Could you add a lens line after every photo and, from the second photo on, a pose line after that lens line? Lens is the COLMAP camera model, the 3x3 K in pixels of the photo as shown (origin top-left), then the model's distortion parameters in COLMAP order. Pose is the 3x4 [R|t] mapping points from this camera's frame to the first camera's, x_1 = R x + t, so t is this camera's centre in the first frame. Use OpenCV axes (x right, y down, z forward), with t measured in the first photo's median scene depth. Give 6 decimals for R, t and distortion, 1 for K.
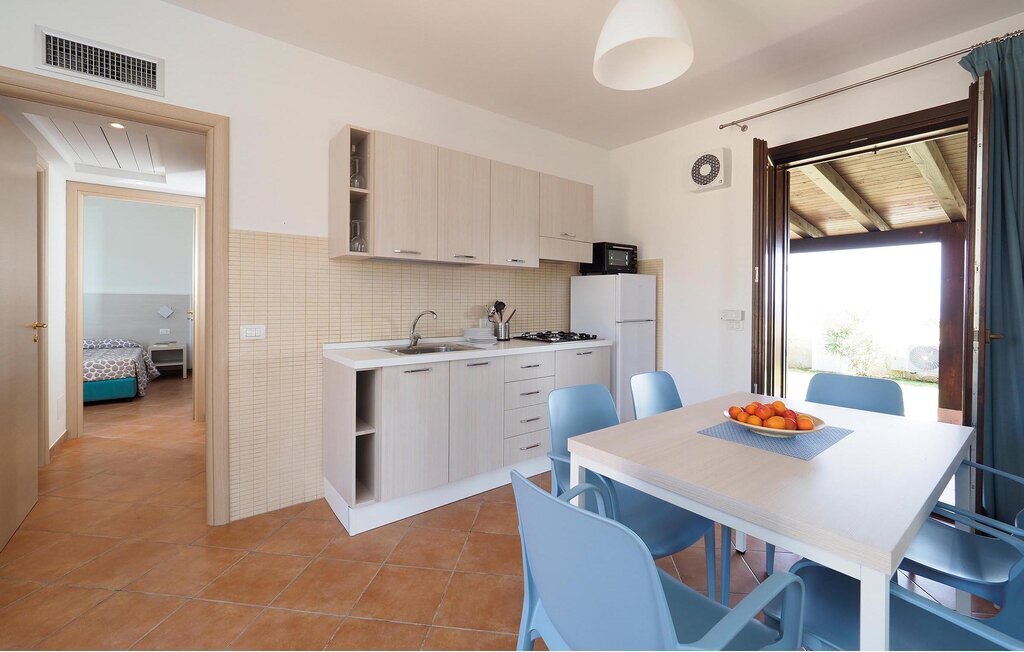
lens RADIAL K [[431.7, 0, 510.6], [0, 431.7, 303.4], [0, 0, 1]] dist [-0.009994, 0.000333]
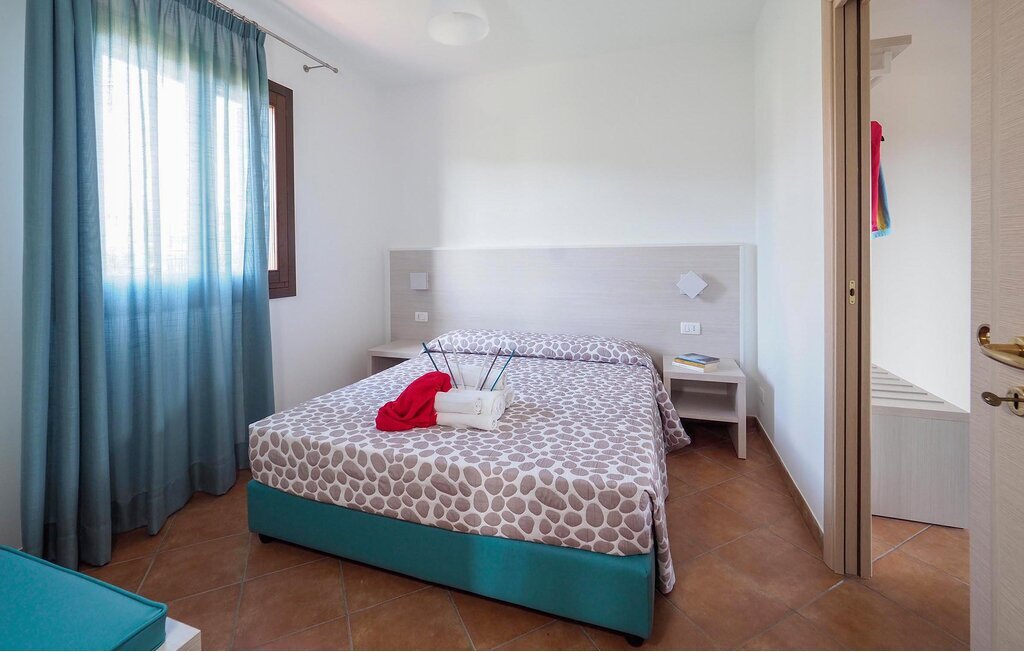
lens RADIAL K [[431.7, 0, 505.1], [0, 431.7, 263.1], [0, 0, 1]] dist [-0.009994, 0.000333]
pose [[0.543972, 0.000430, -0.839103, -1.194746], [0.005749, 0.999974, 0.004239, -0.013732], [0.839084, -0.007130, 0.543955, 1.324630]]
